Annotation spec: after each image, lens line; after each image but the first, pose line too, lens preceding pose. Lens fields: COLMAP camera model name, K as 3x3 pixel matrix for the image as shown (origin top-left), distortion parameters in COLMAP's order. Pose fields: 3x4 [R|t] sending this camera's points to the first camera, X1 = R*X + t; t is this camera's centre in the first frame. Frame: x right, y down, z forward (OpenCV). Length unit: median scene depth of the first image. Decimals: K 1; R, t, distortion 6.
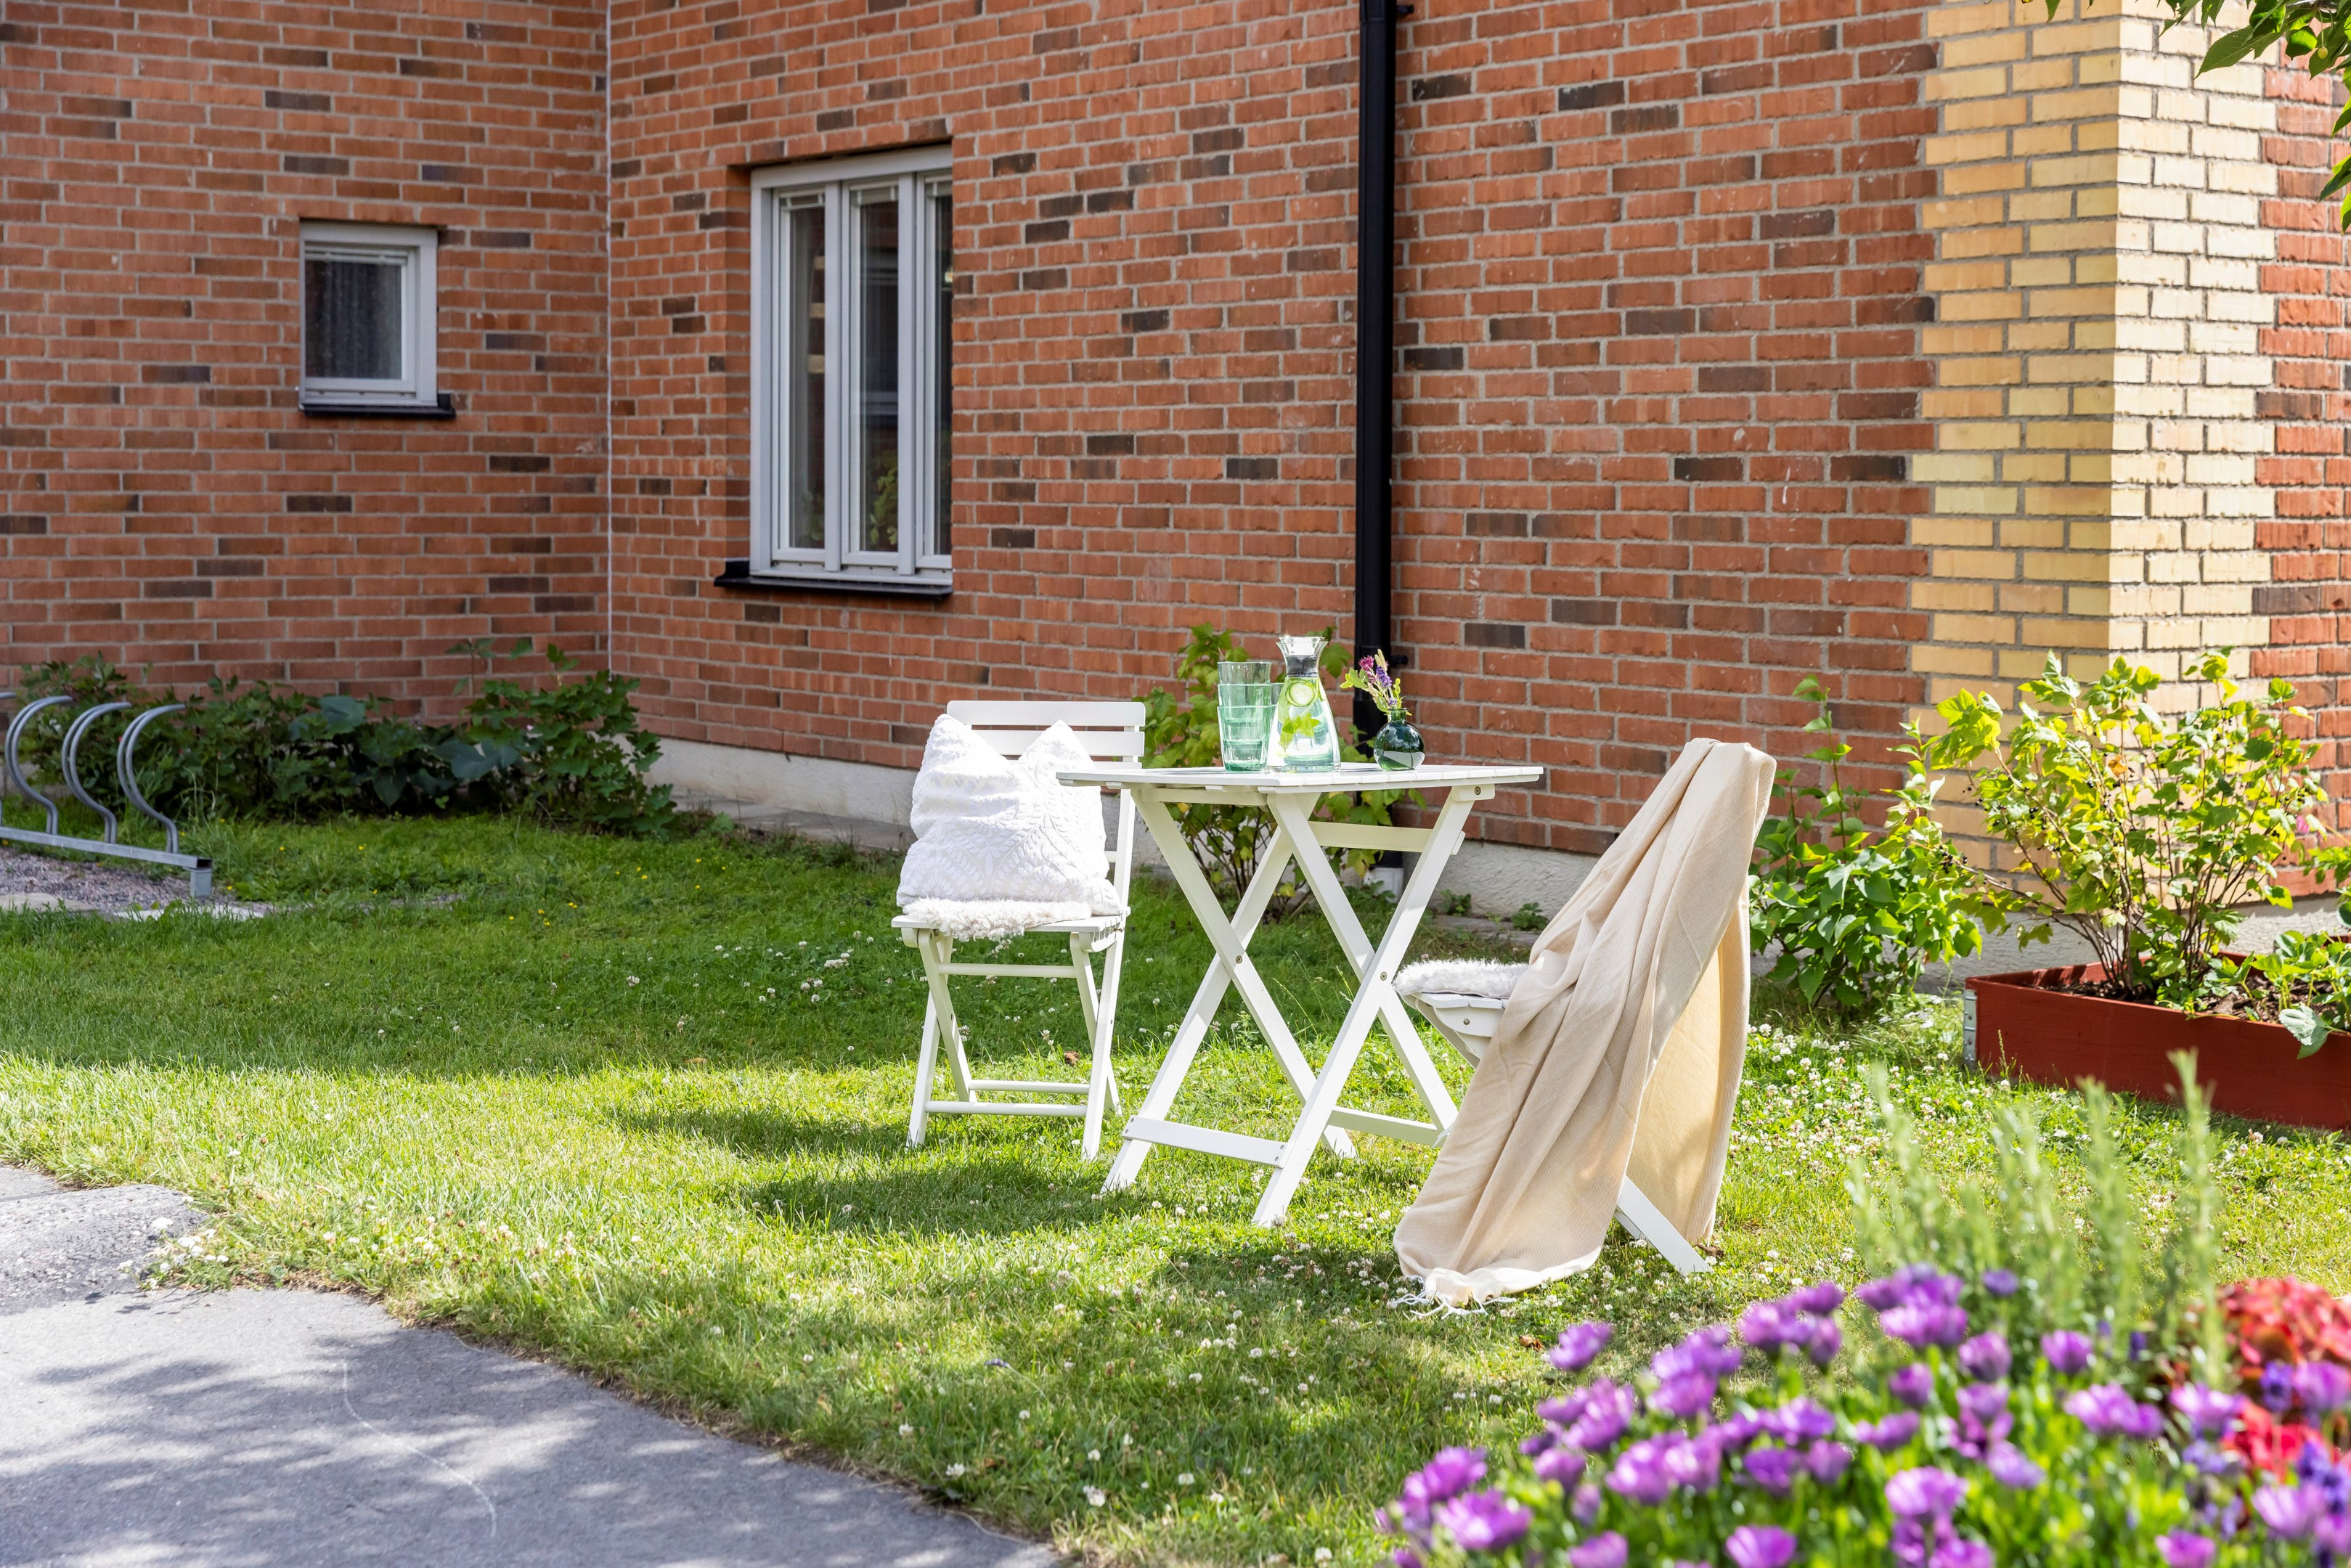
lens RADIAL K [[3826.2, 0, 1175.6], [0, 3826.2, 788.9], [0, 0, 1]] dist [0.041498, 0.000000]
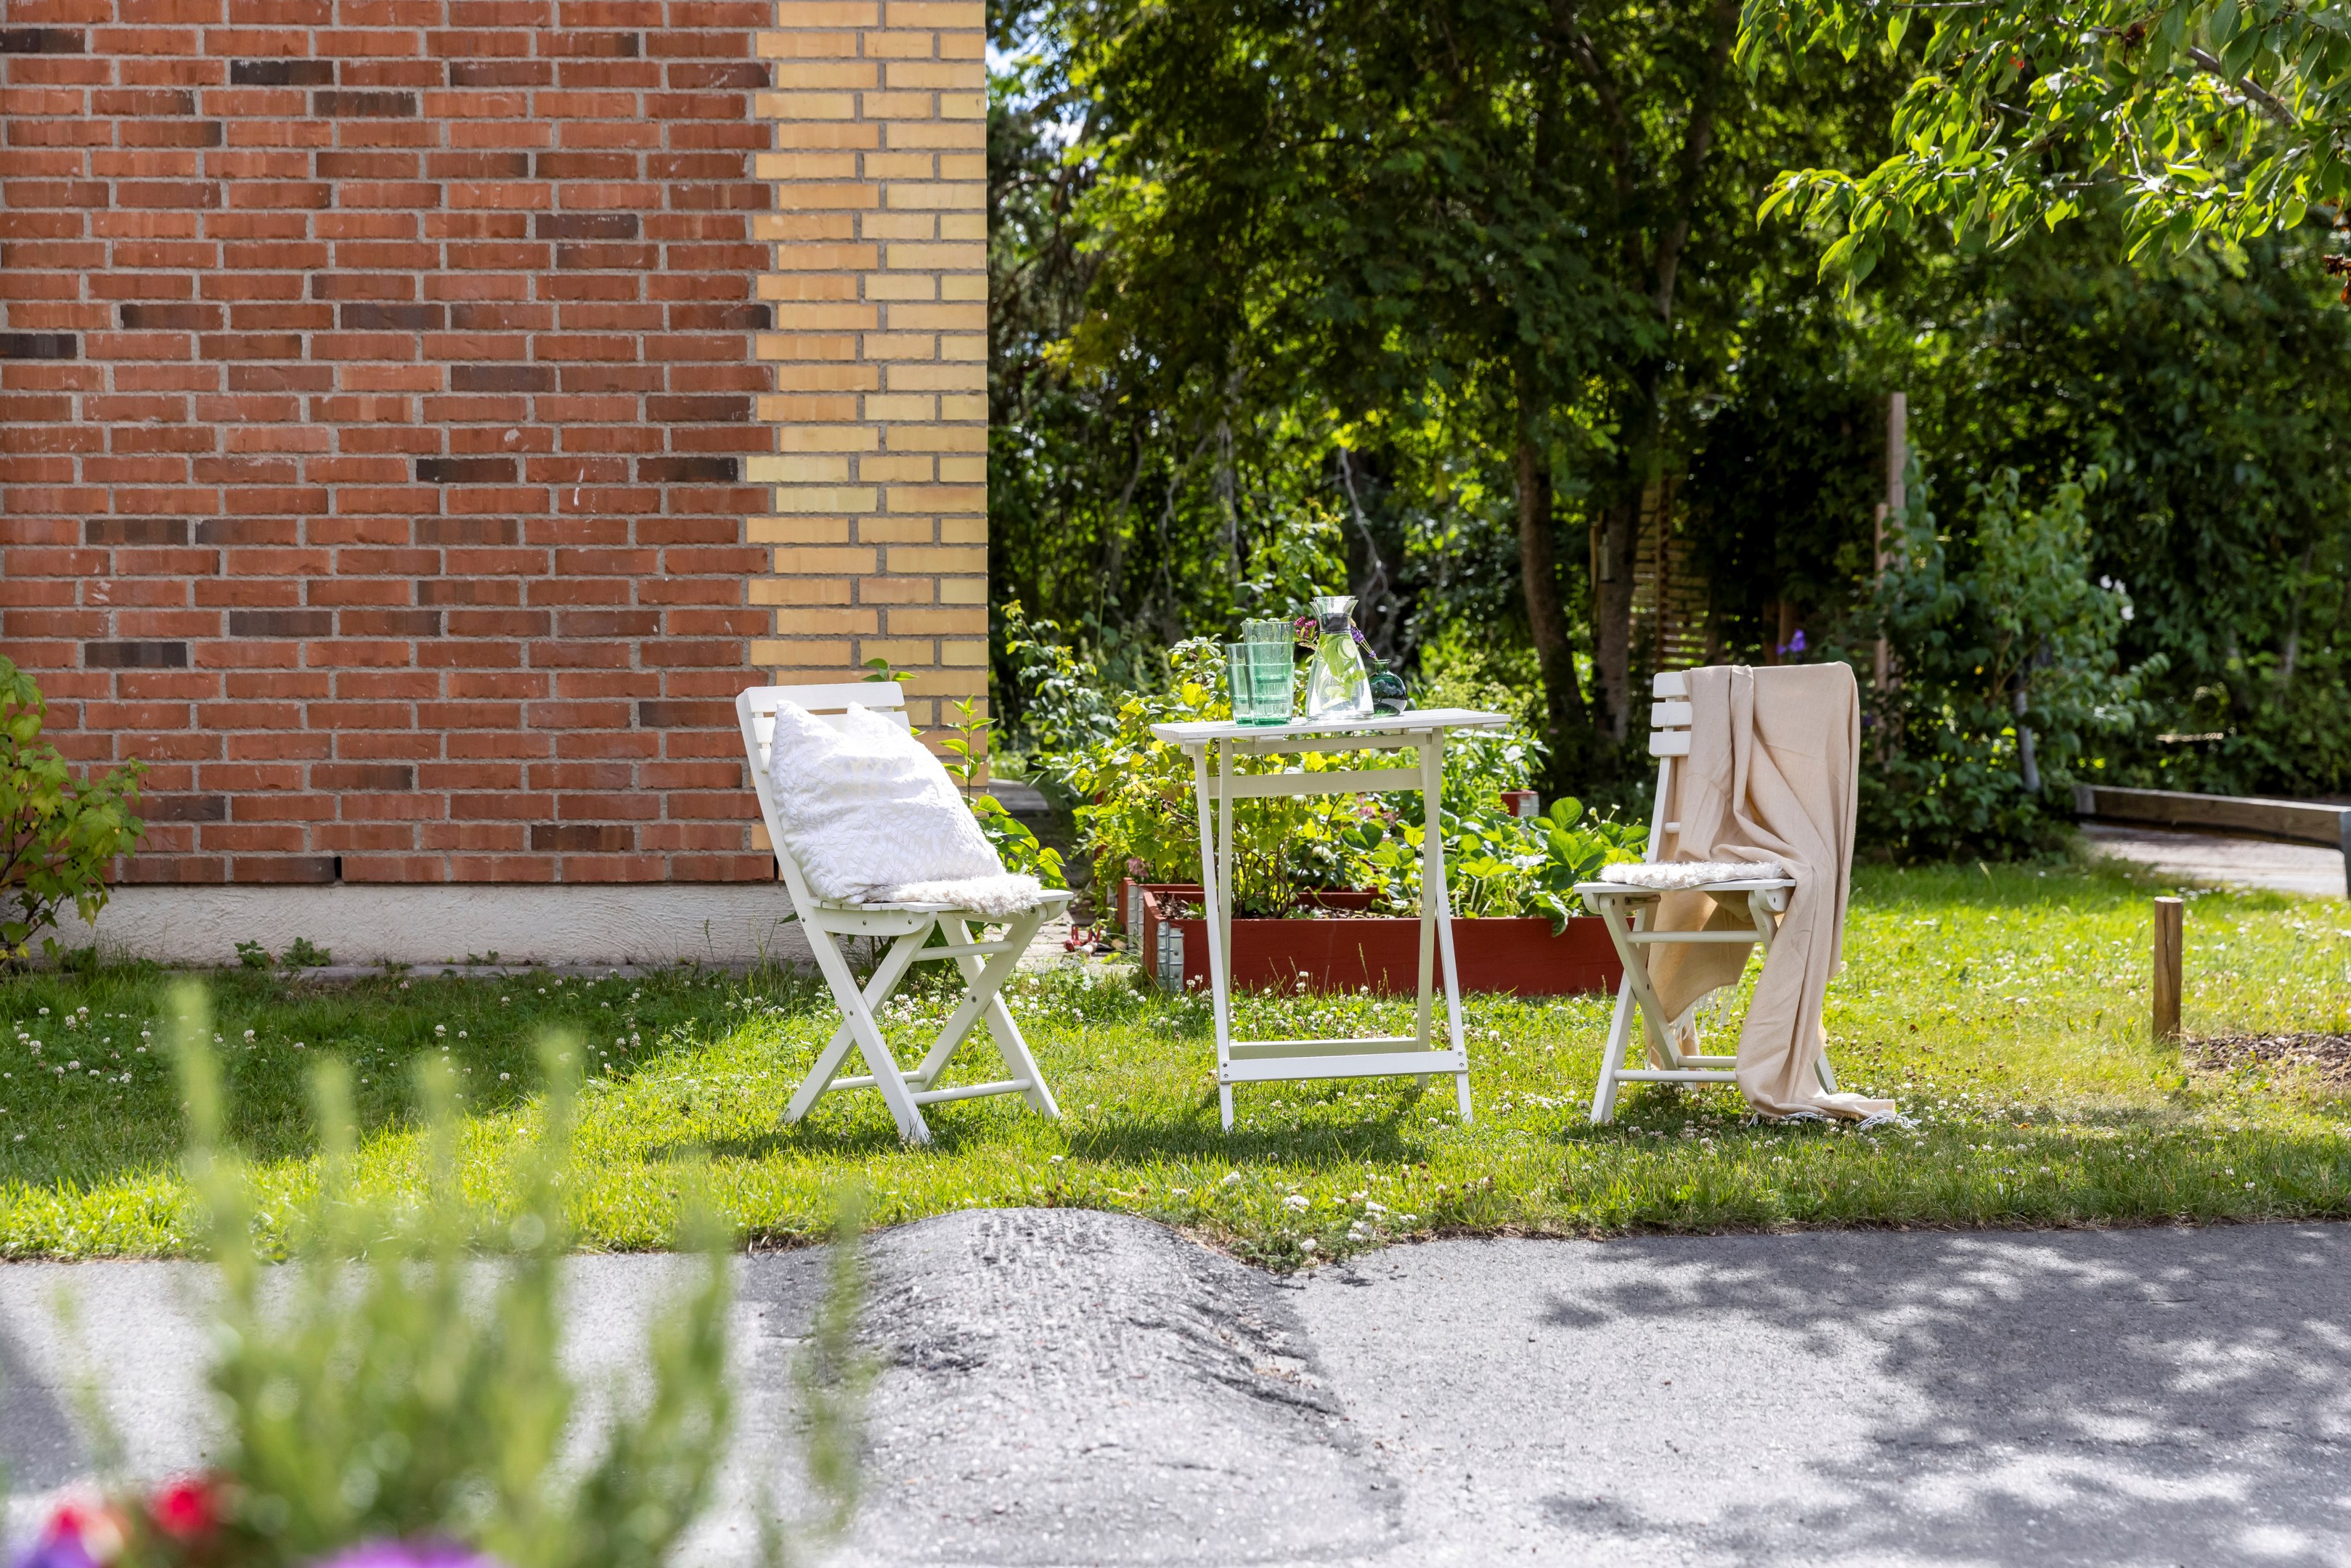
lens RADIAL K [[4177.8, 0, 1175.1], [0, 4177.8, 780.4], [0, 0, 1]] dist [0.031105, 0.000000]
pose [[0.532146, -0.047998, 0.845291, -0.674915], [0.074030, 0.997206, 0.010020, -0.002481], [-0.843410, 0.057245, 0.534212, 0.290786]]
